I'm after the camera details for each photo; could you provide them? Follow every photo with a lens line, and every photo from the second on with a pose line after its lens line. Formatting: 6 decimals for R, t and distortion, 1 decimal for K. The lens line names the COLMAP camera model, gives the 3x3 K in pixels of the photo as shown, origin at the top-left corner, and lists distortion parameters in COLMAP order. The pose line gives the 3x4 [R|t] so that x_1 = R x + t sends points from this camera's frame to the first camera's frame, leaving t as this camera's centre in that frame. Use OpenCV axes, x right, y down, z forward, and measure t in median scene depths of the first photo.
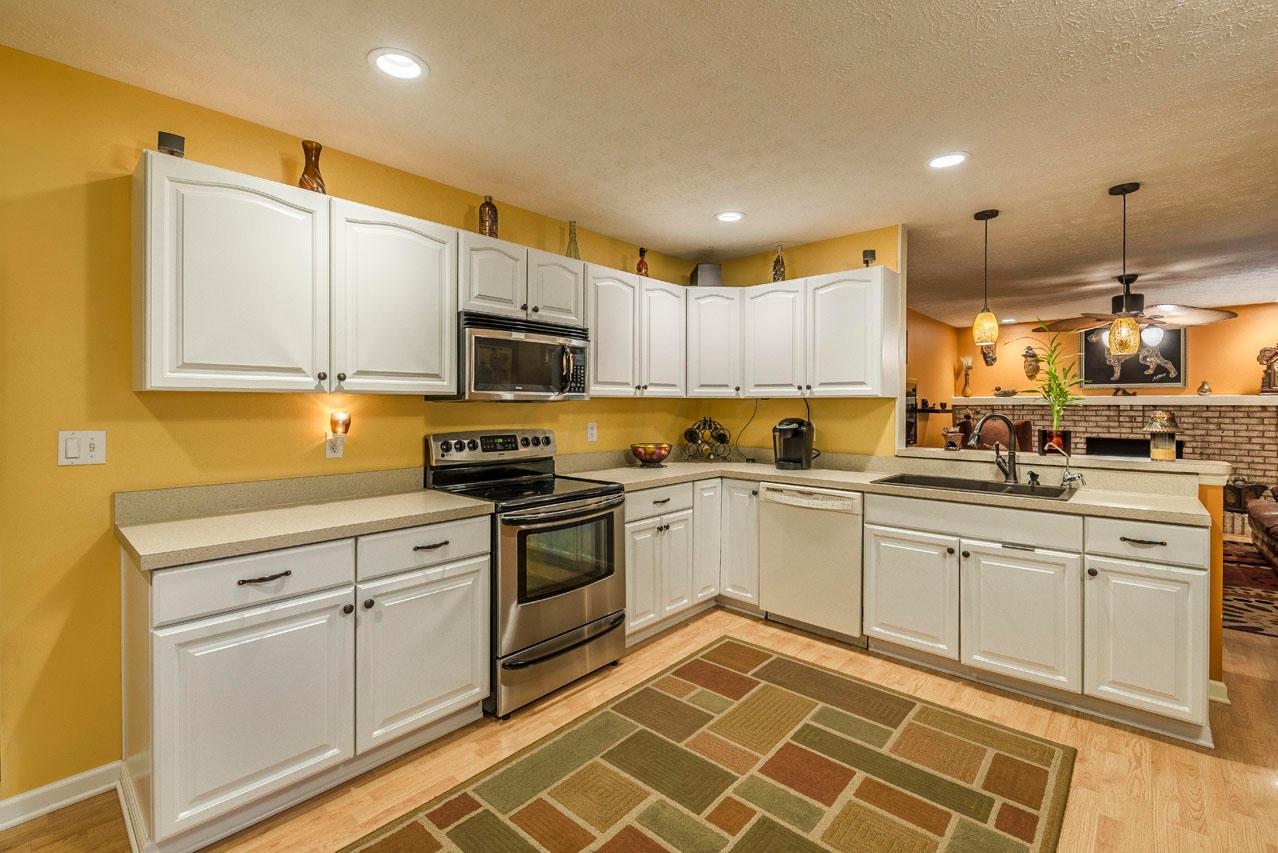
lens RADIAL K [[554.7, 0, 652.8], [0, 554.7, 408.1], [0, 0, 1]] dist [0.003768, -0.003358]
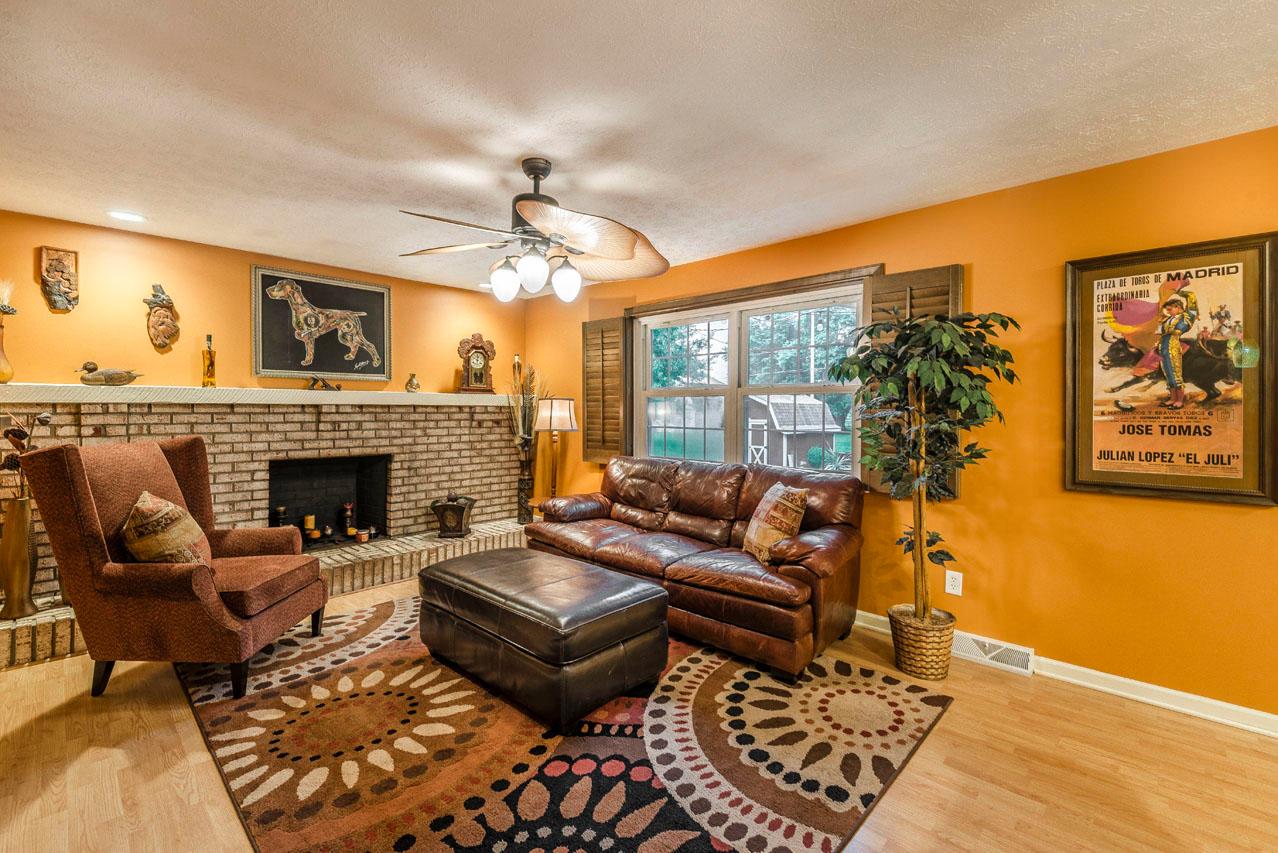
lens RADIAL K [[554.7, 0, 615.3], [0, 554.7, 414.3], [0, 0, 1]] dist [0.003768, -0.003358]
pose [[0.055780, -0.014975, 0.998331, 0.460647], [0.002822, 0.999886, 0.014841, -0.005764], [-0.998439, 0.001989, 0.055816, 1.283277]]
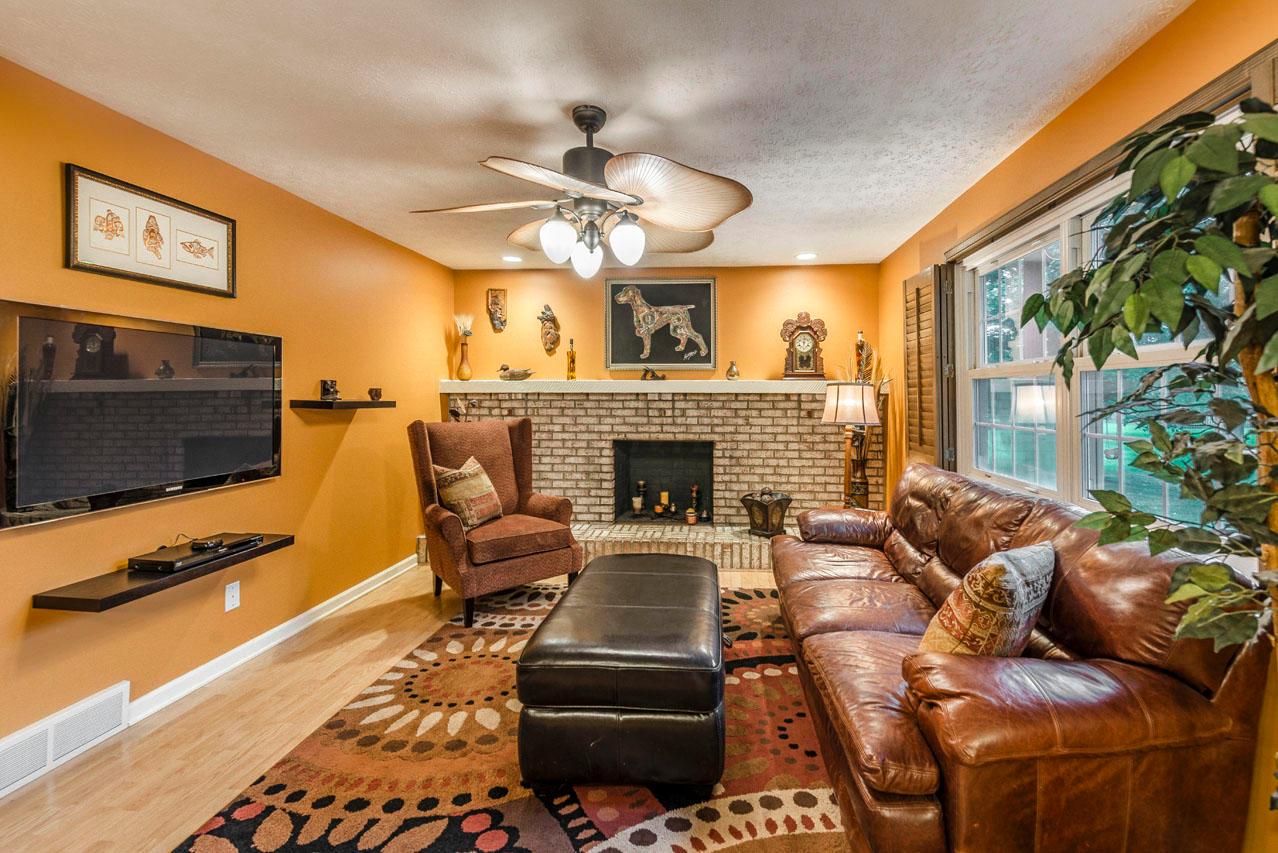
lens RADIAL K [[554.7, 0, 690.0], [0, 554.7, 391.5], [0, 0, 1]] dist [0.003768, -0.003358]
pose [[0.788283, 0.001085, 0.615312, 0.915255], [0.004678, 0.999959, -0.007756, -0.003424], [-0.615295, 0.008992, 0.788246, 0.835191]]
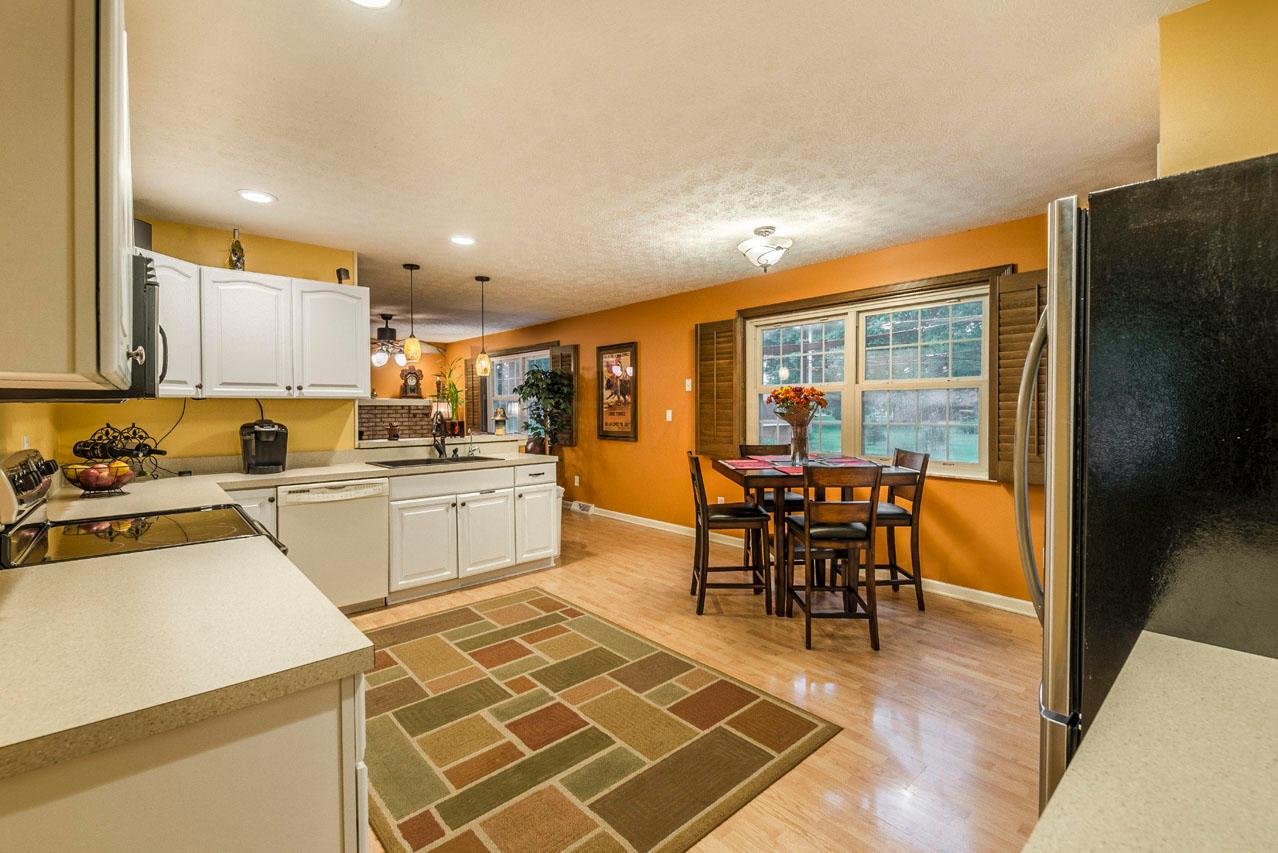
lens RADIAL K [[554.7, 0, 630.4], [0, 554.7, 420.8], [0, 0, 1]] dist [0.003768, -0.003358]
pose [[0.120316, -0.029298, 0.992303, -0.705553], [0.008017, 0.999560, 0.028540, -0.002190], [-0.992703, 0.004522, 0.120498, 0.298338]]
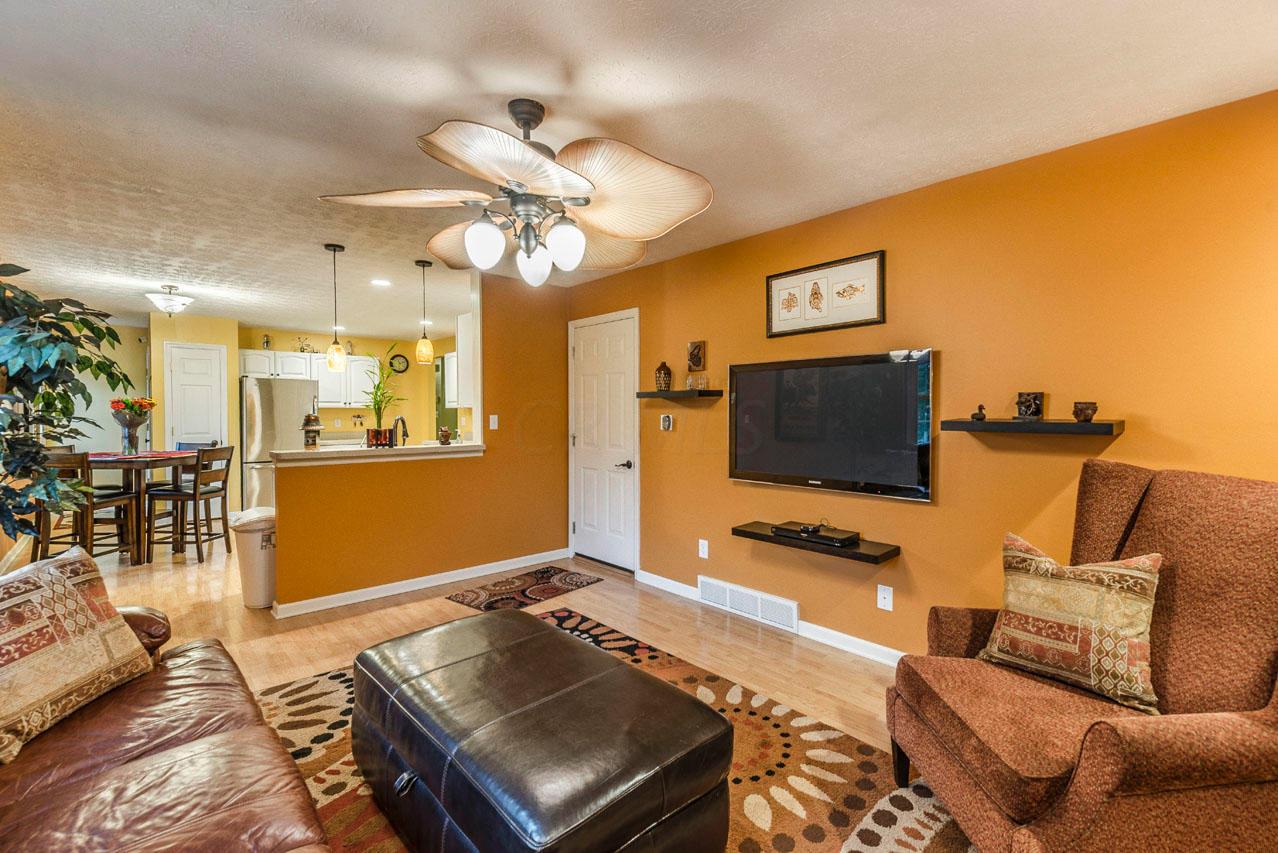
lens RADIAL K [[554.7, 0, 632.8], [0, 554.7, 420.1], [0, 0, 1]] dist [0.003768, -0.003358]
pose [[-0.108692, 0.016053, -0.993946, 1.854701], [-0.003783, 0.999856, 0.016562, -0.008655], [0.994068, 0.005560, -0.108615, 1.628388]]
